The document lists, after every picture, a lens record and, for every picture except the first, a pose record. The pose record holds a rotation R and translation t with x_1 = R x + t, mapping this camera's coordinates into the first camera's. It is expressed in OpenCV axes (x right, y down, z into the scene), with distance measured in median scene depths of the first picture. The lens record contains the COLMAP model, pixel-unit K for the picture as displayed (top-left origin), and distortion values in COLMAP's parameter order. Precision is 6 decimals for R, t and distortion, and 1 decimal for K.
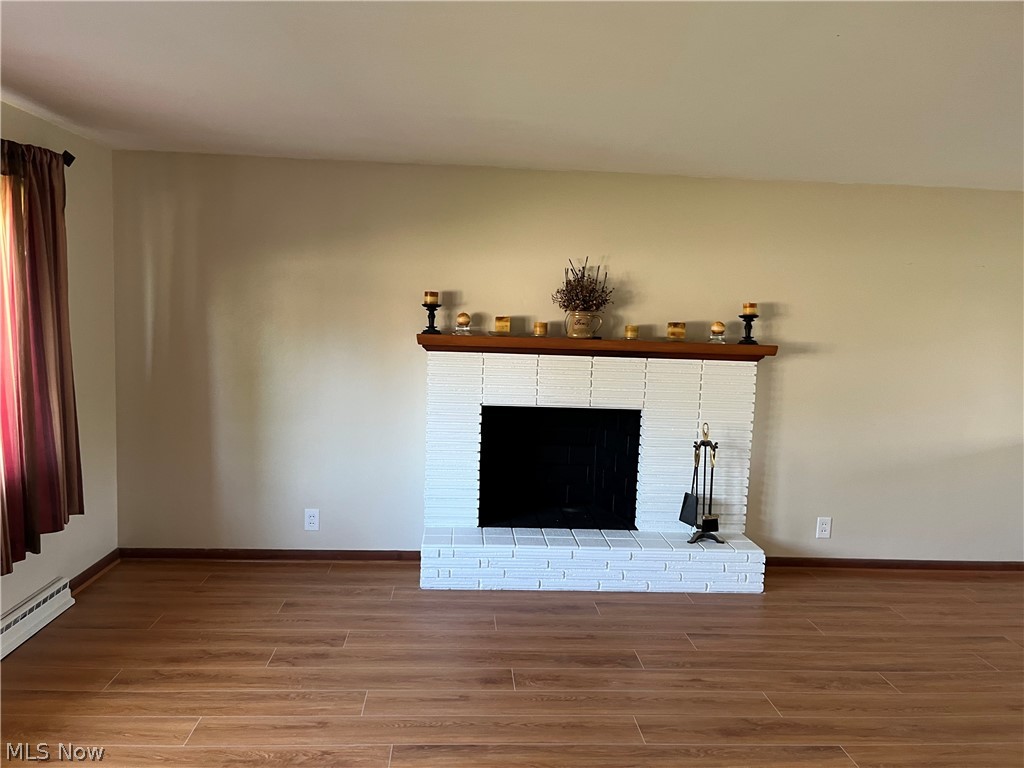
lens RADIAL K [[778.3, 0, 512.4], [0, 778.3, 386.4], [0, 0, 1]] dist [0.029188, -0.010868]
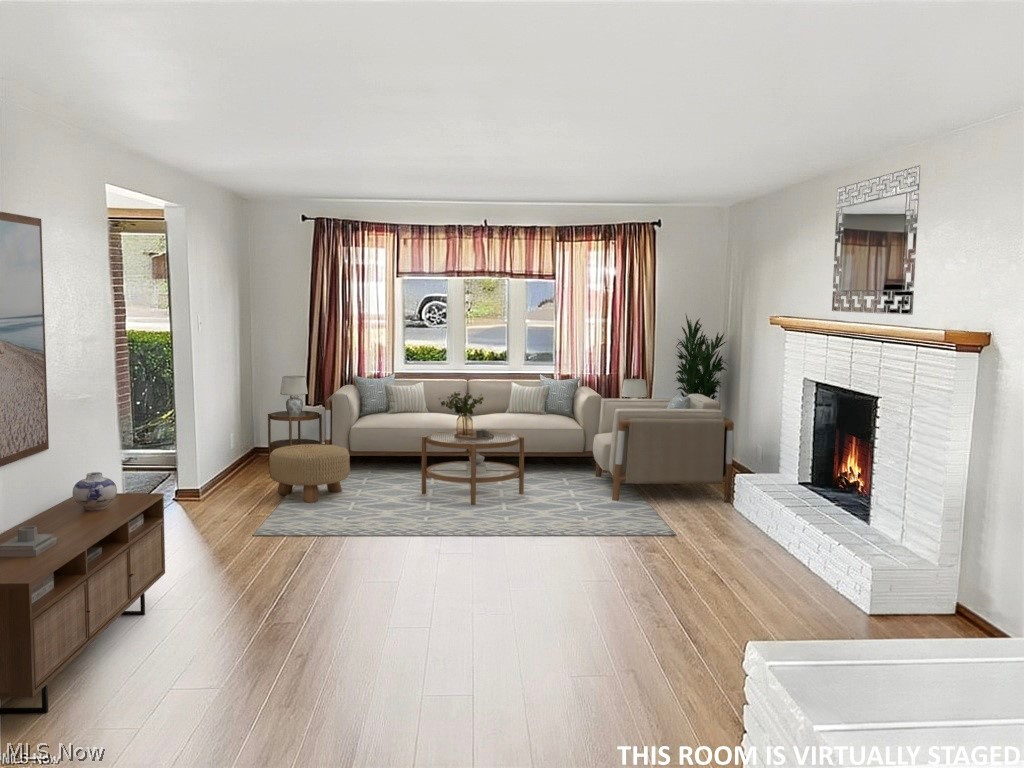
lens RADIAL K [[778.3, 0, 511.8], [0, 778.3, 381.2], [0, 0, 1]] dist [0.029188, -0.010868]
pose [[-0.003943, 0.077309, -0.996999, 1.298619], [-0.127009, 0.988894, 0.077183, -0.006680], [0.991894, 0.126932, 0.005920, 0.648150]]
